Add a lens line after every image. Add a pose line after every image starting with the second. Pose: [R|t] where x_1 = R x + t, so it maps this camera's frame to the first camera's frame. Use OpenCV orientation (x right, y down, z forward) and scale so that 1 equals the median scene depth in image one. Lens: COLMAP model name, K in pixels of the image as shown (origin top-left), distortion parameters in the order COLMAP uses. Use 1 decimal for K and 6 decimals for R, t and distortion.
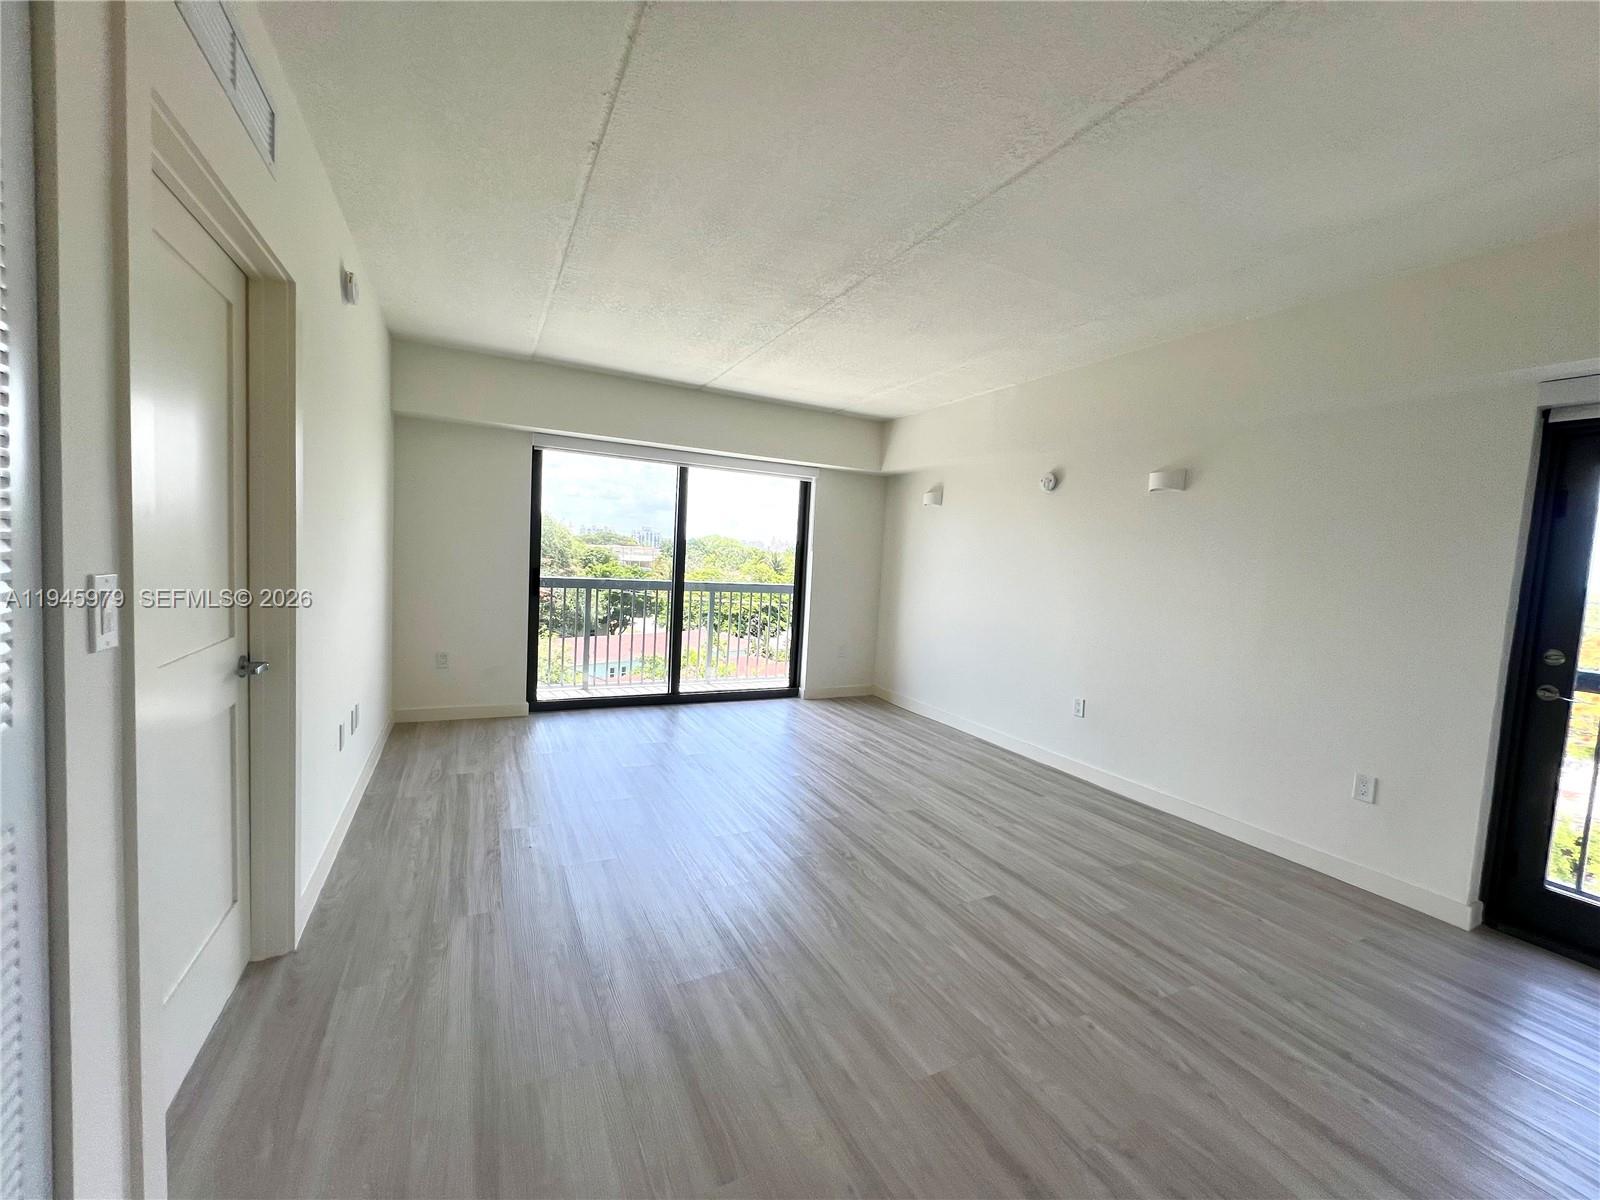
lens RADIAL K [[638.0, 0, 801.1], [0, 638.0, 600.8], [0, 0, 1]] dist [0.000376, 0.000039]
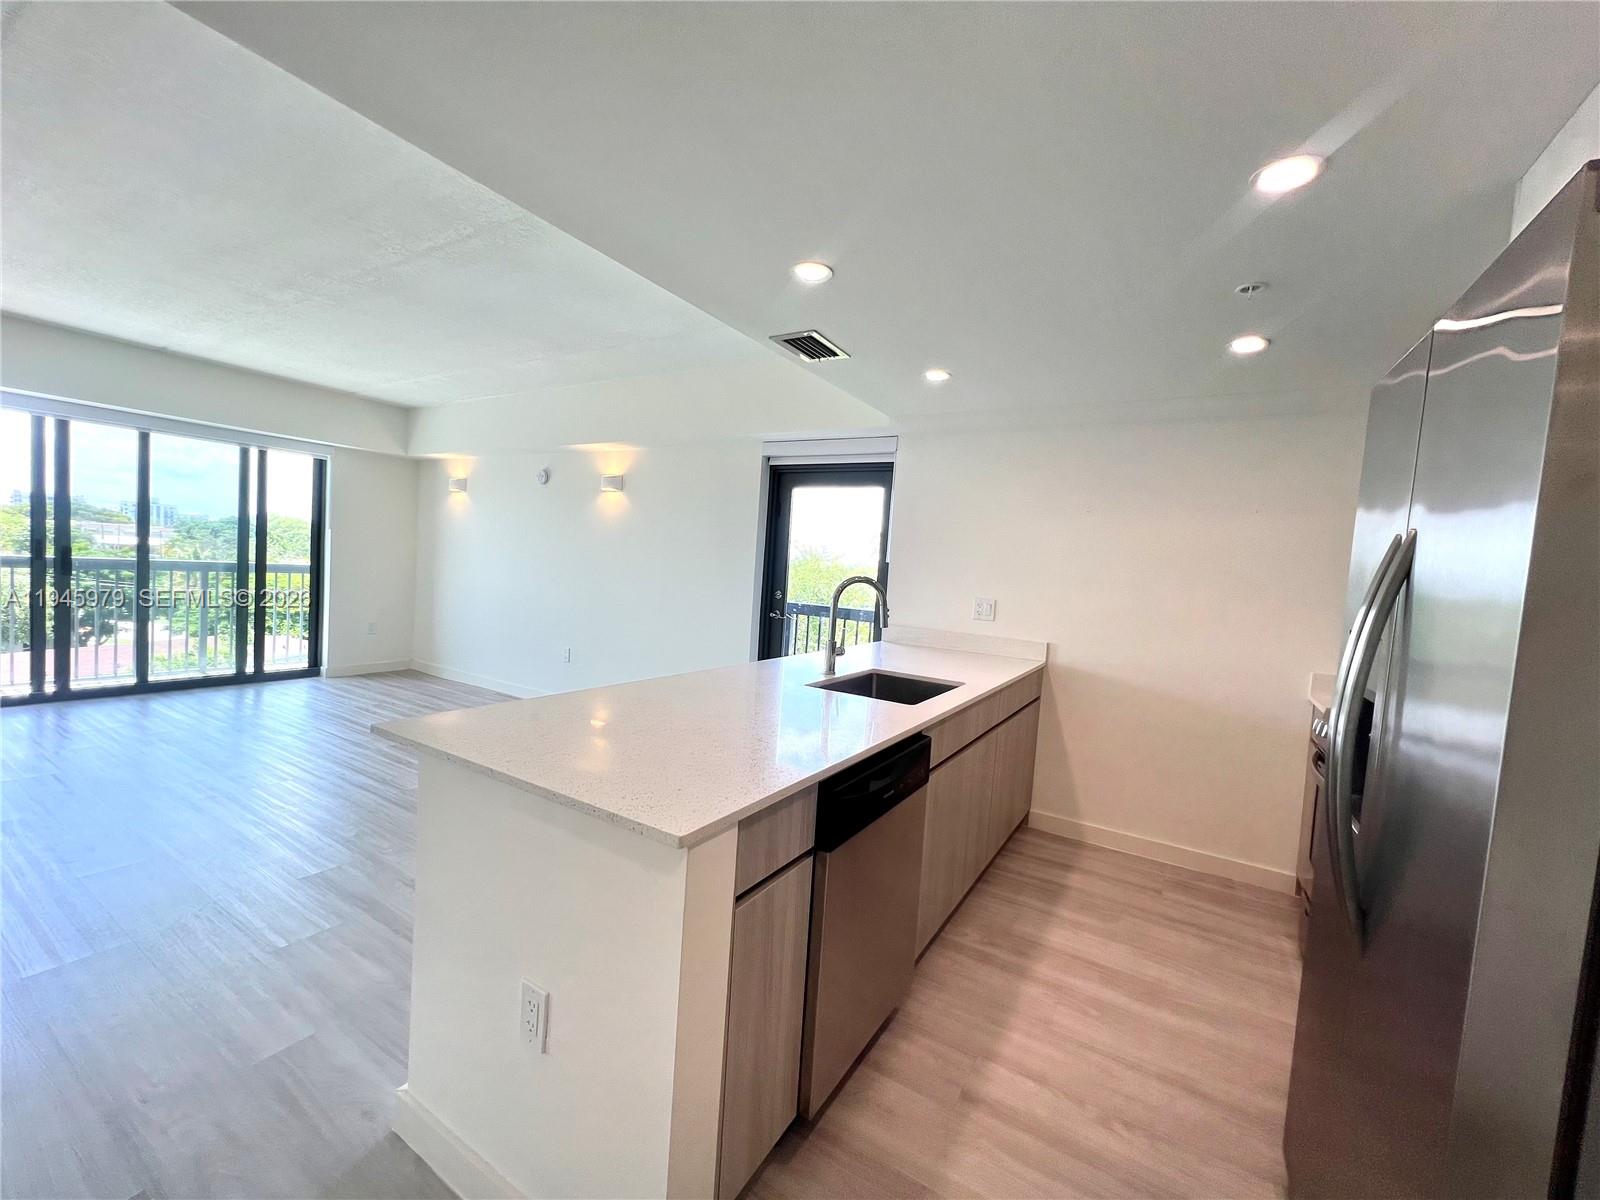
lens RADIAL K [[640.4, 0, 798.0], [0, 640.4, 600.6], [0, 0, 1]] dist [-0.002624, 0.001466]
pose [[0.851488, -0.029449, 0.523547, 0.164307], [0.021052, 0.999537, 0.021985, 0.039730], [-0.523952, -0.007698, 0.851713, -0.351750]]
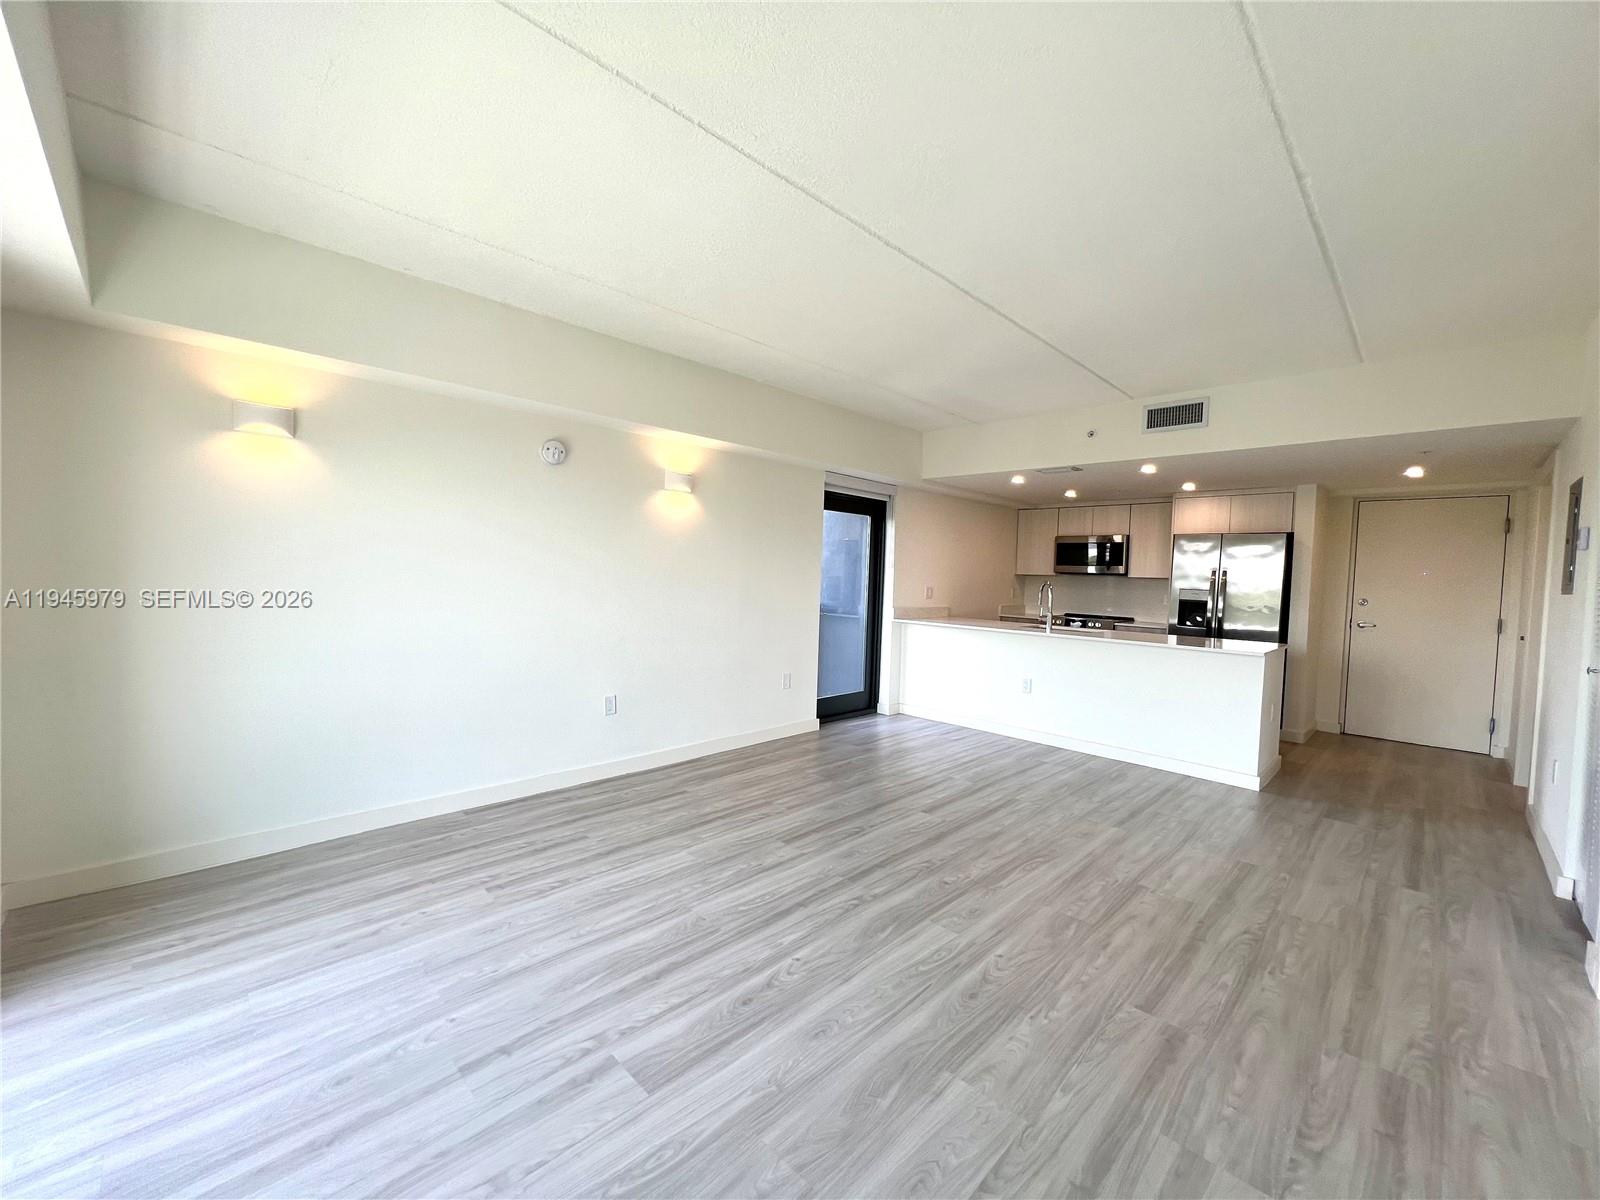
lens RADIAL K [[640.4, 0, 800.2], [0, 640.4, 600.6], [0, 0, 1]] dist [-0.002624, 0.001466]
pose [[-0.306246, -0.105329, 0.946107, -0.541960], [0.021024, 0.992869, 0.117340, -0.093796], [-0.951720, 0.055825, -0.301848, 1.028961]]
